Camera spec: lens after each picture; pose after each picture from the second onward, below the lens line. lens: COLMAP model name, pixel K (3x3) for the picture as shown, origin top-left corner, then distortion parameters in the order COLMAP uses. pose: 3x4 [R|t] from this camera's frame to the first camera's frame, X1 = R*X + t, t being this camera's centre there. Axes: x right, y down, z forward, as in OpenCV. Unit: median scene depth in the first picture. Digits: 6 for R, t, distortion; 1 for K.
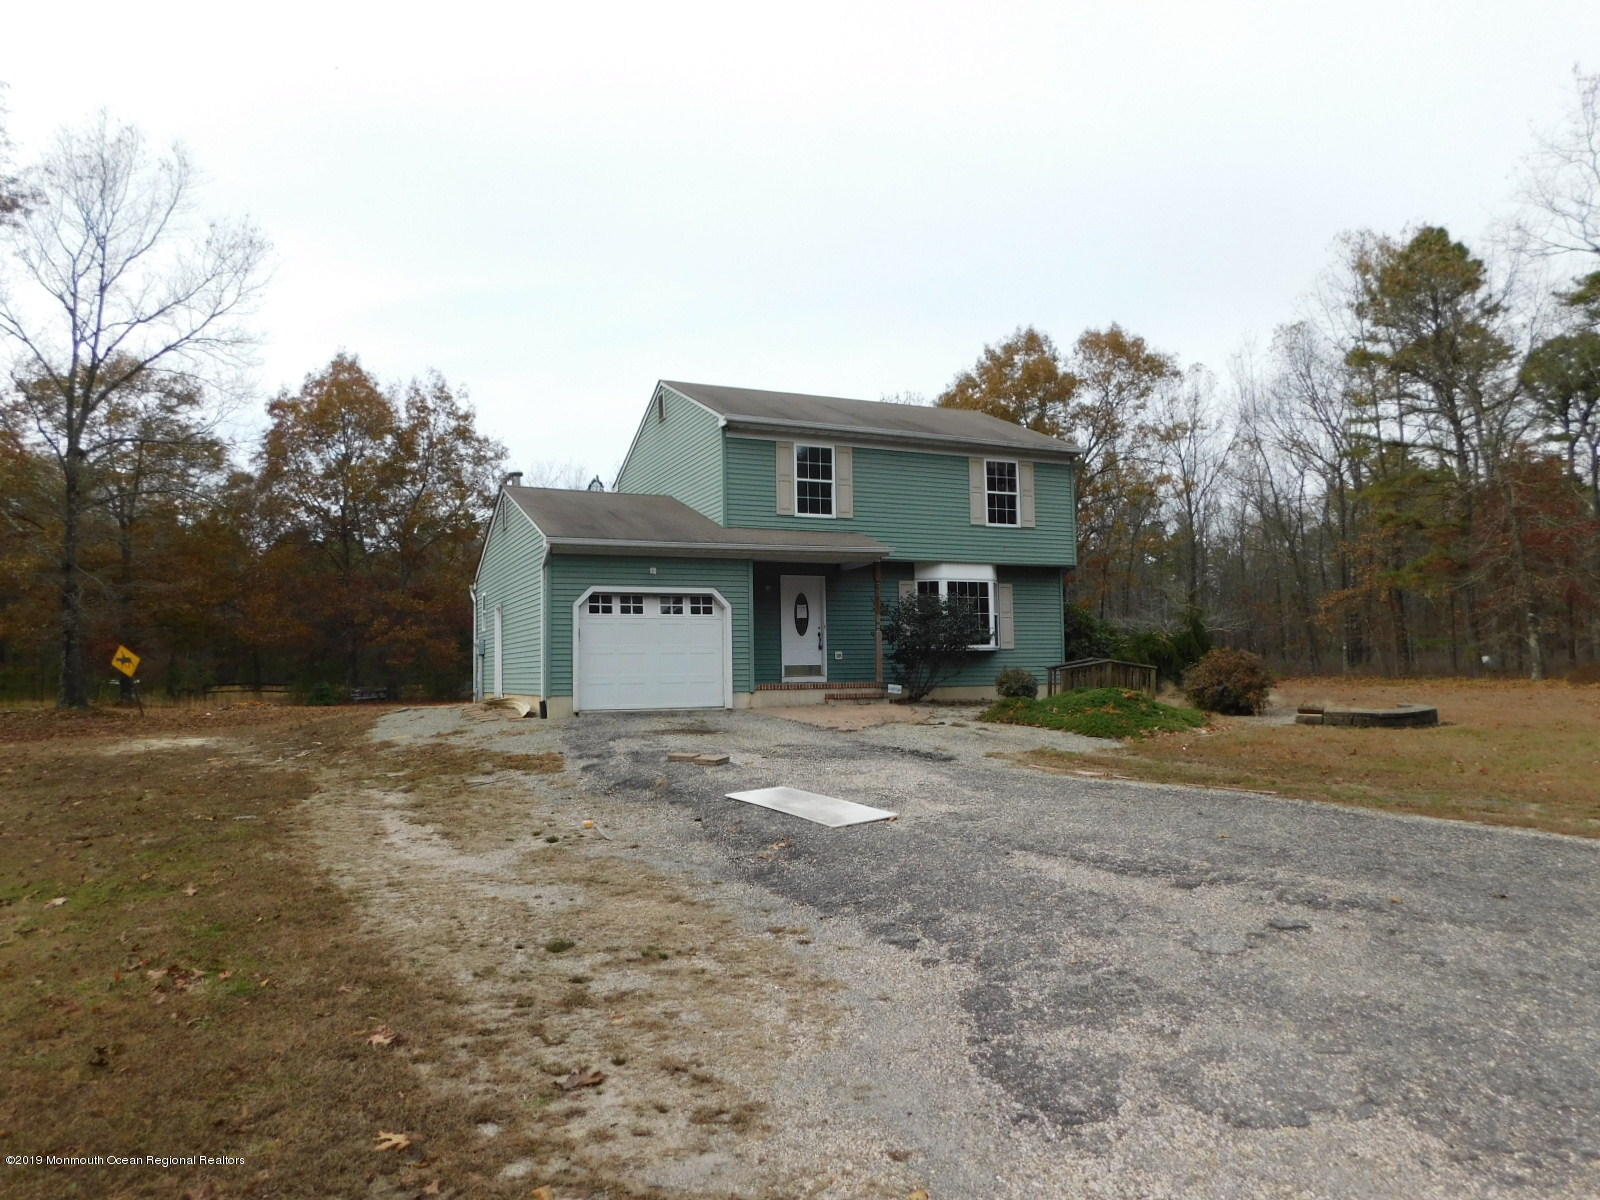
lens RADIAL K [[1071.4, 0, 806.0], [0, 1071.4, 598.9], [0, 0, 1]] dist [-0.048863, 0.038663]
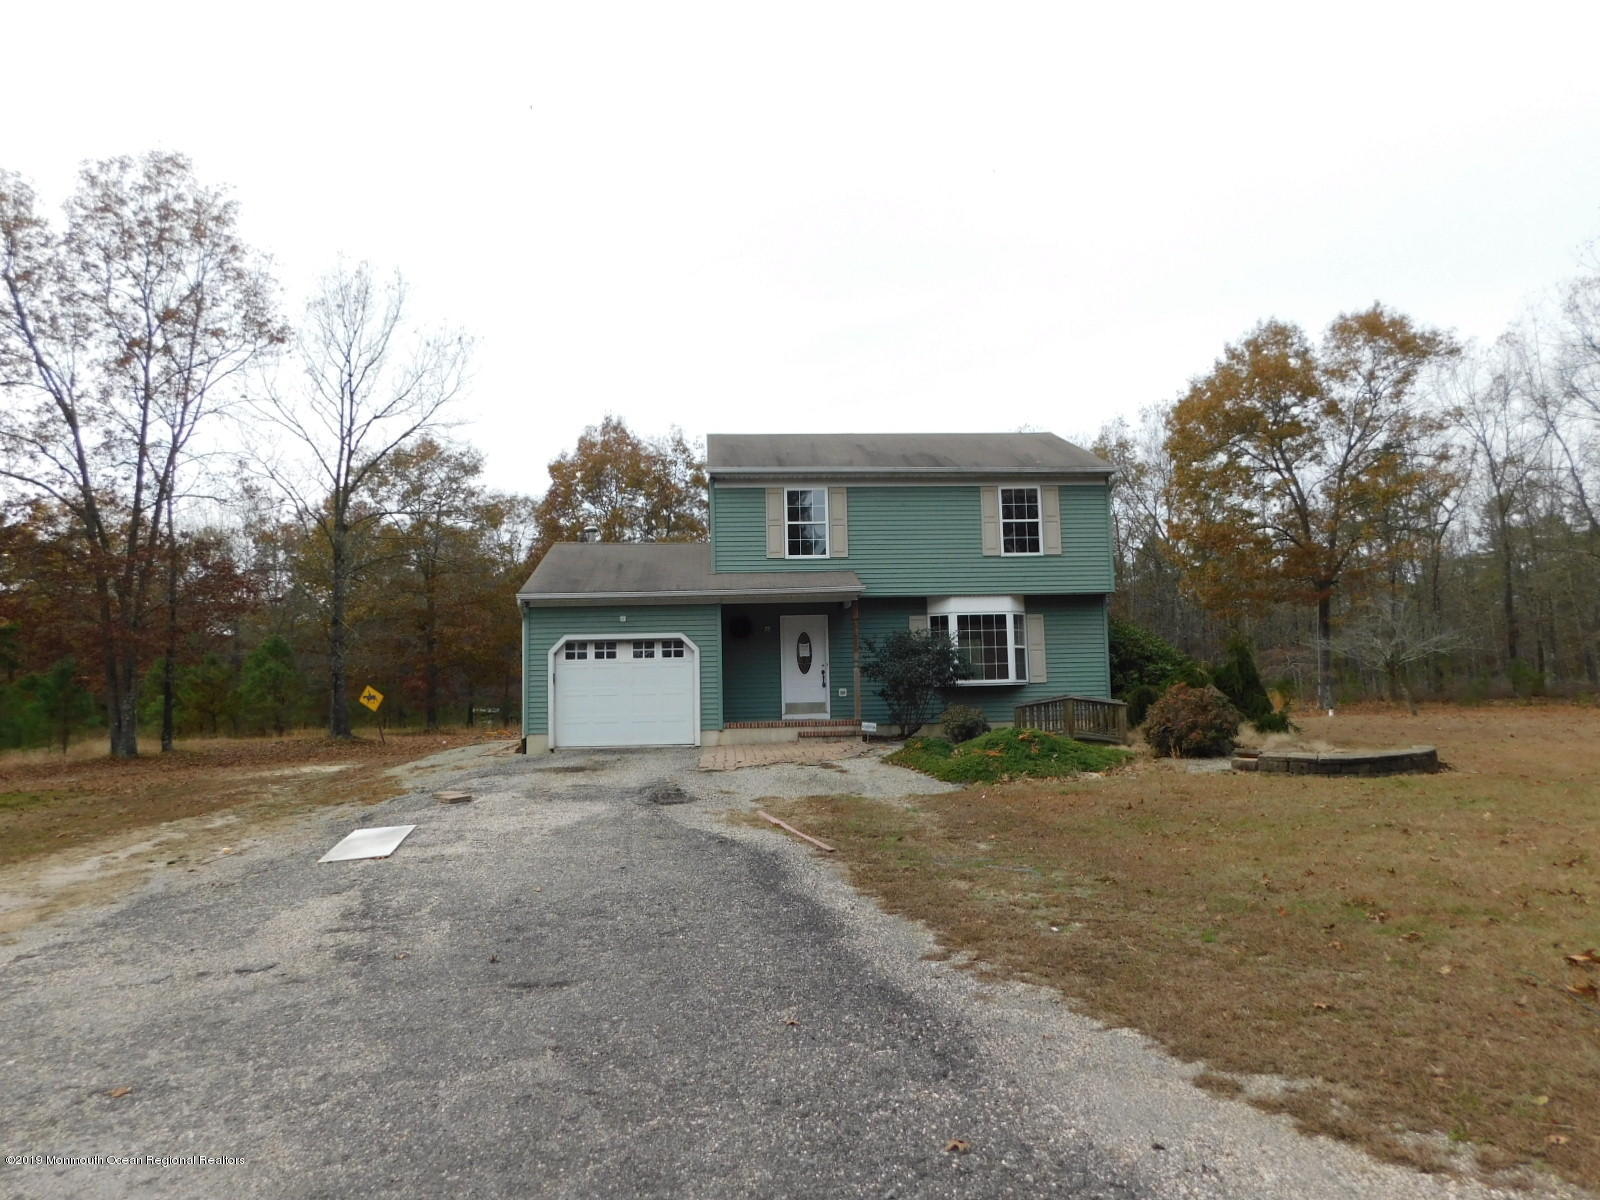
lens RADIAL K [[1071.4, 0, 806.0], [0, 1071.4, 598.9], [0, 0, 1]] dist [-0.048863, 0.038663]
pose [[0.942158, -0.038665, -0.332933, 0.325813], [0.031869, 0.999158, -0.025852, -0.010257], [0.333652, 0.013747, 0.942596, 0.029839]]
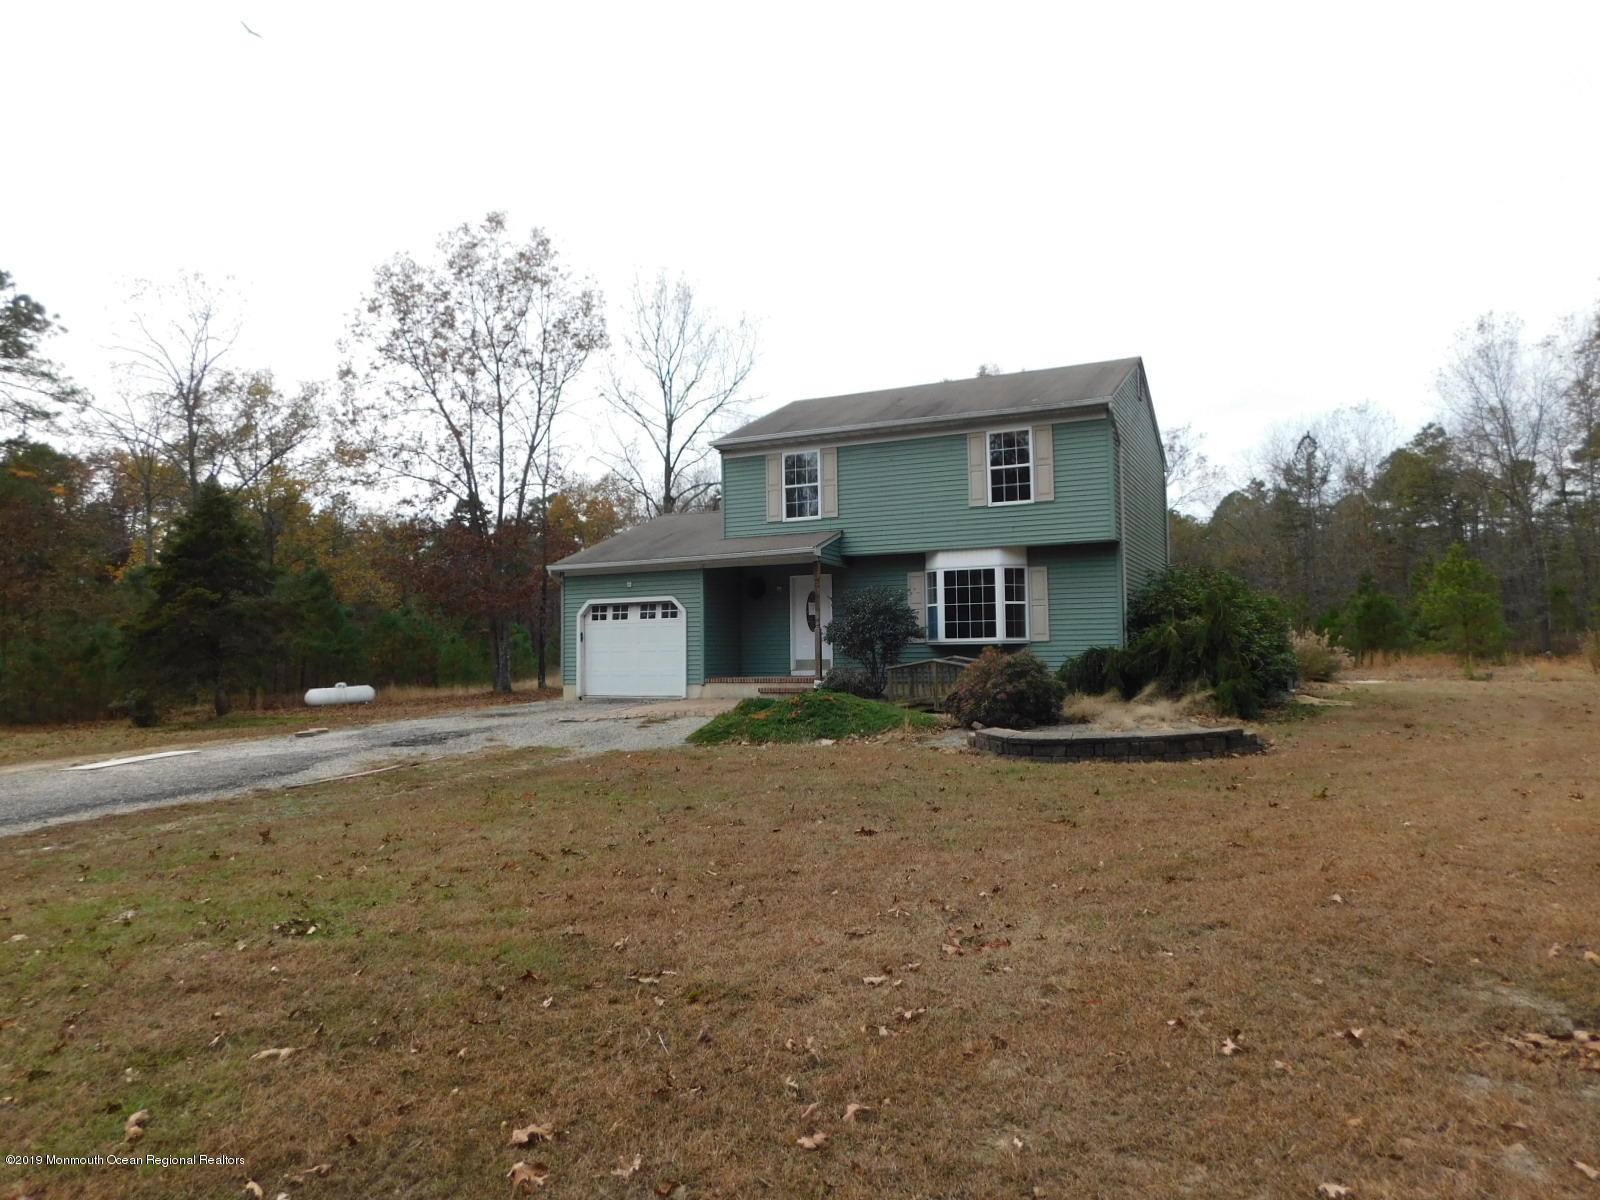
lens RADIAL K [[1071.4, 0, 806.0], [0, 1071.4, 598.9], [0, 0, 1]] dist [-0.048863, 0.038663]
pose [[0.635343, -0.034207, -0.771472, 0.774198], [0.056645, 0.998392, 0.002381, -0.000939], [0.770149, -0.045213, 0.636259, 0.304553]]
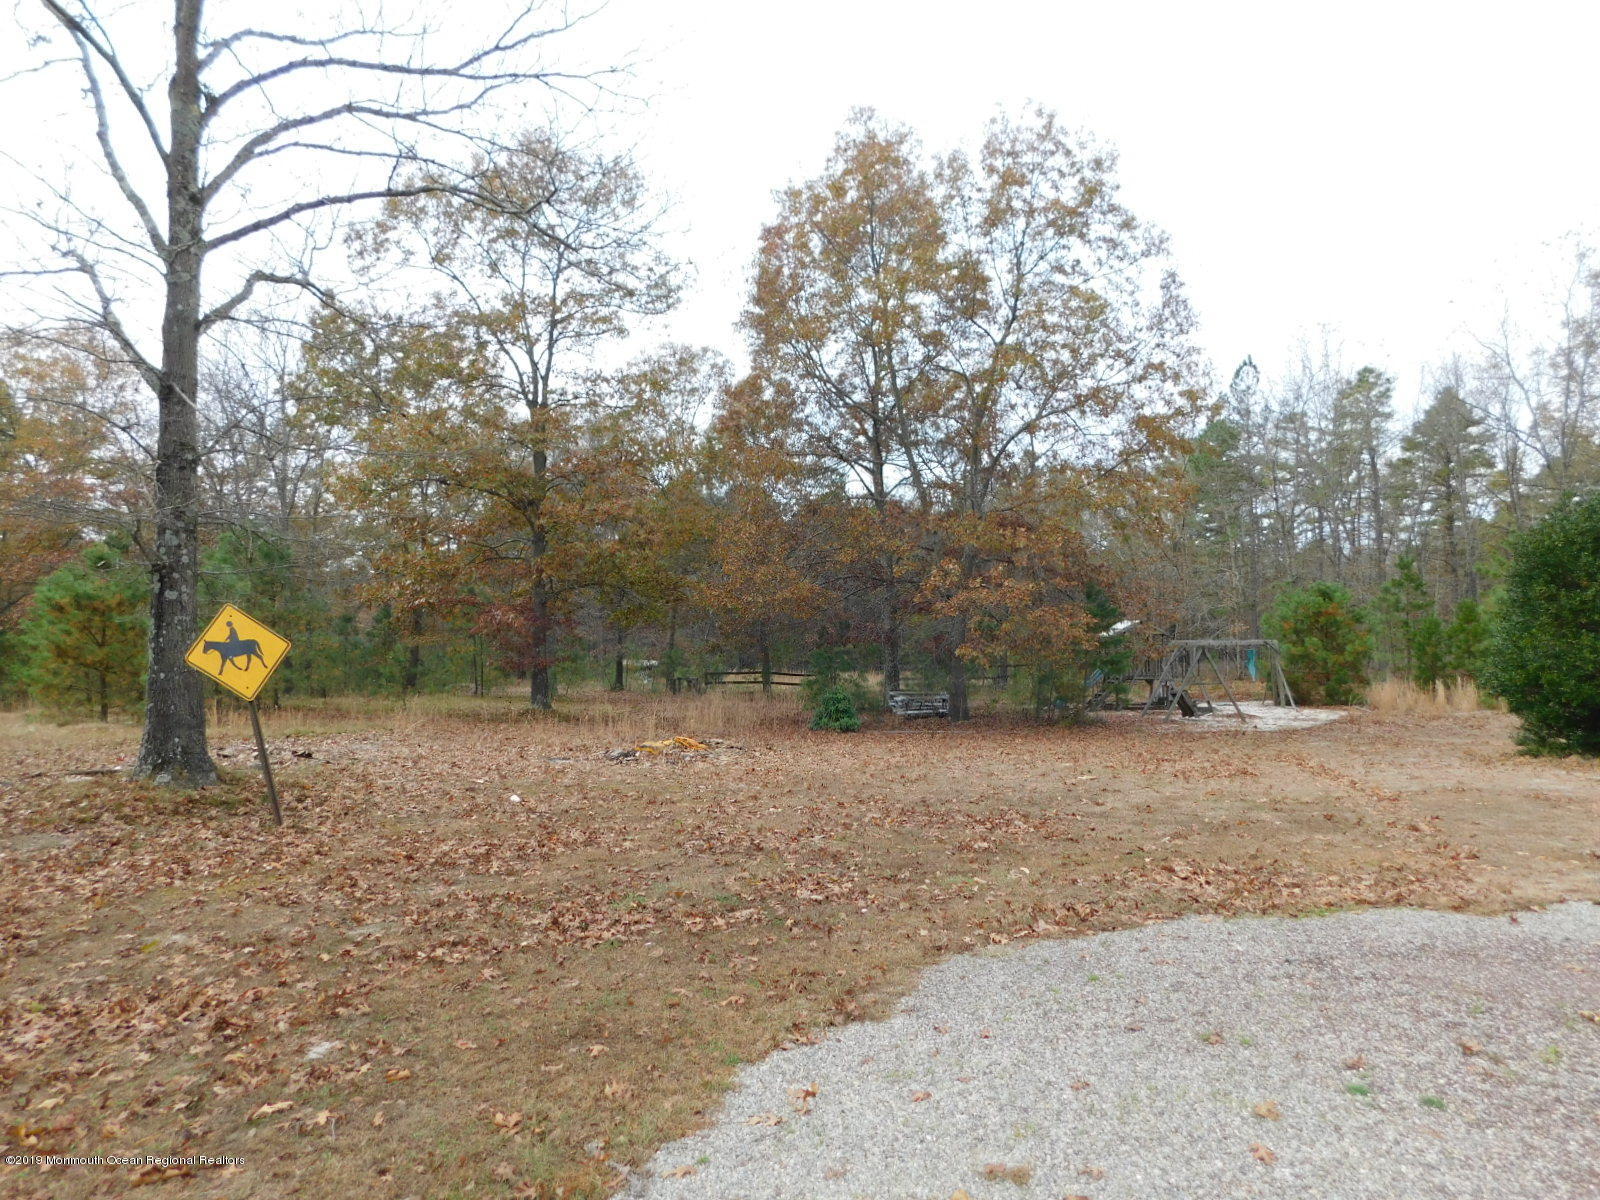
lens RADIAL K [[1071.4, 0, 806.0], [0, 1071.4, 598.9], [0, 0, 1]] dist [-0.048863, 0.038663]
pose [[0.887584, 0.001046, -0.460644, -0.480223], [0.008348, 0.999797, 0.018355, 0.054158], [0.460570, -0.020137, 0.887395, 1.117752]]
